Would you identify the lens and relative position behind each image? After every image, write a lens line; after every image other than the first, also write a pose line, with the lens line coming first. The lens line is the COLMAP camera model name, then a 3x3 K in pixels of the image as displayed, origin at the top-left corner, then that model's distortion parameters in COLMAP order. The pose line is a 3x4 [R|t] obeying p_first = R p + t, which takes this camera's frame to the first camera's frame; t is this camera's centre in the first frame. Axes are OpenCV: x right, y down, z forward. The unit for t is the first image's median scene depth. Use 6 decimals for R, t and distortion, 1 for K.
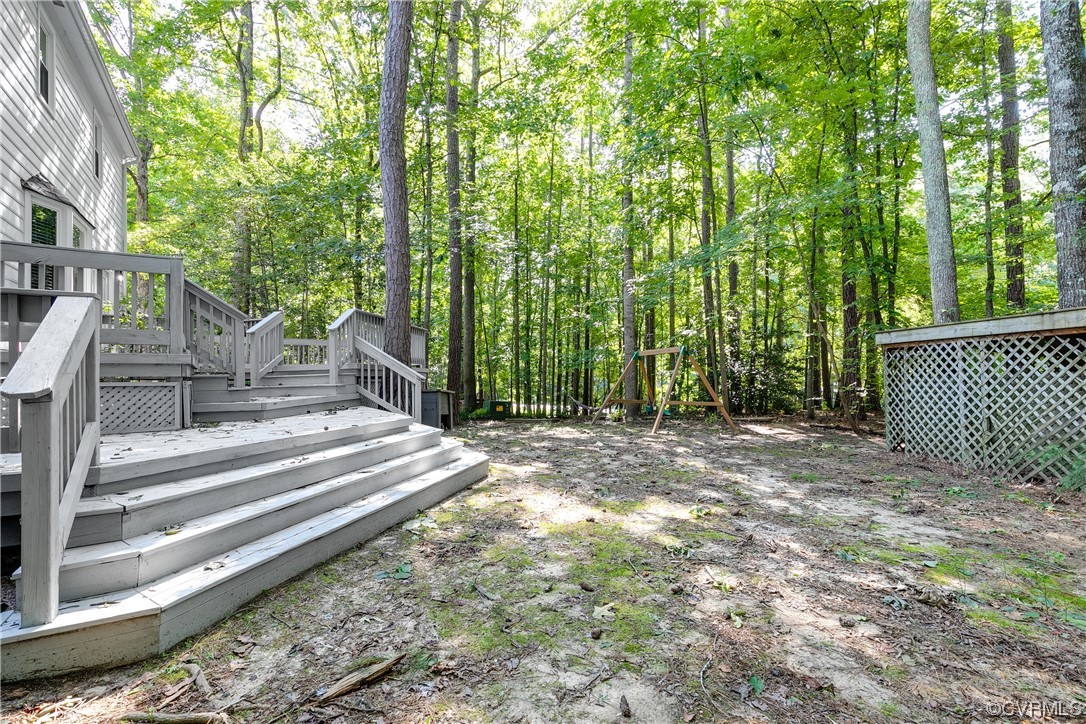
lens RADIAL K [[499.8, 0, 544.1], [0, 499.8, 366.9], [0, 0, 1]] dist [0.009728, -0.001987]
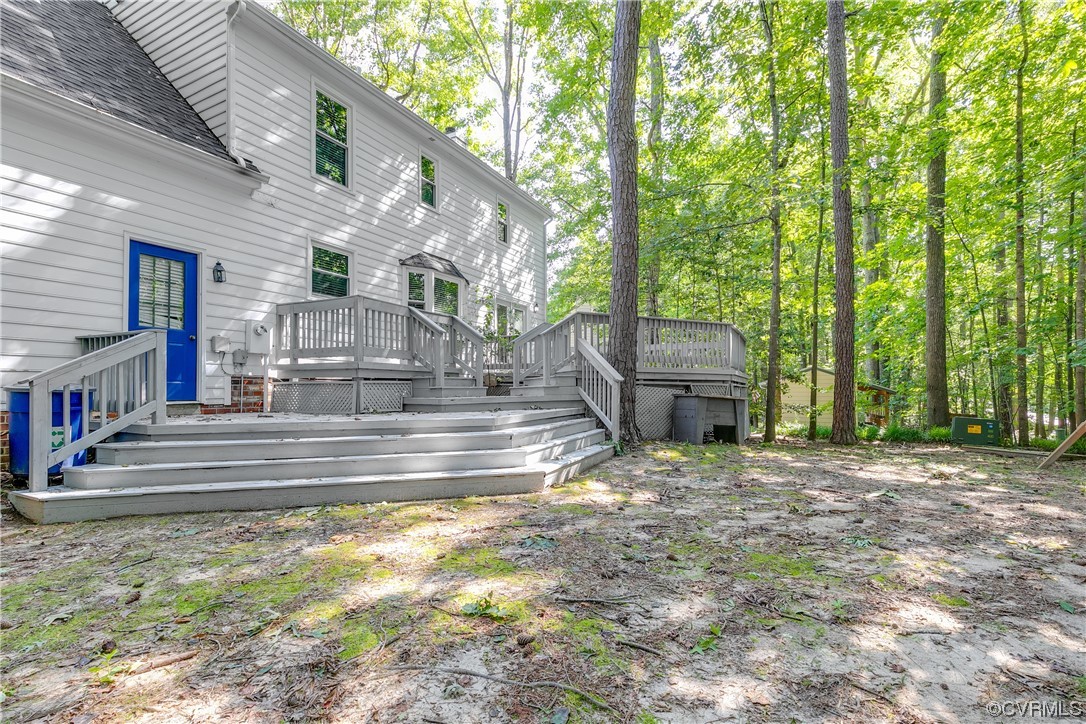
lens RADIAL K [[499.8, 0, 541.0], [0, 499.8, 372.6], [0, 0, 1]] dist [0.009728, -0.001987]
pose [[0.505923, -0.019215, -0.862365, 0.893468], [0.017192, 0.999778, -0.012191, 0.038320], [0.862407, -0.008658, 0.506141, 0.839917]]
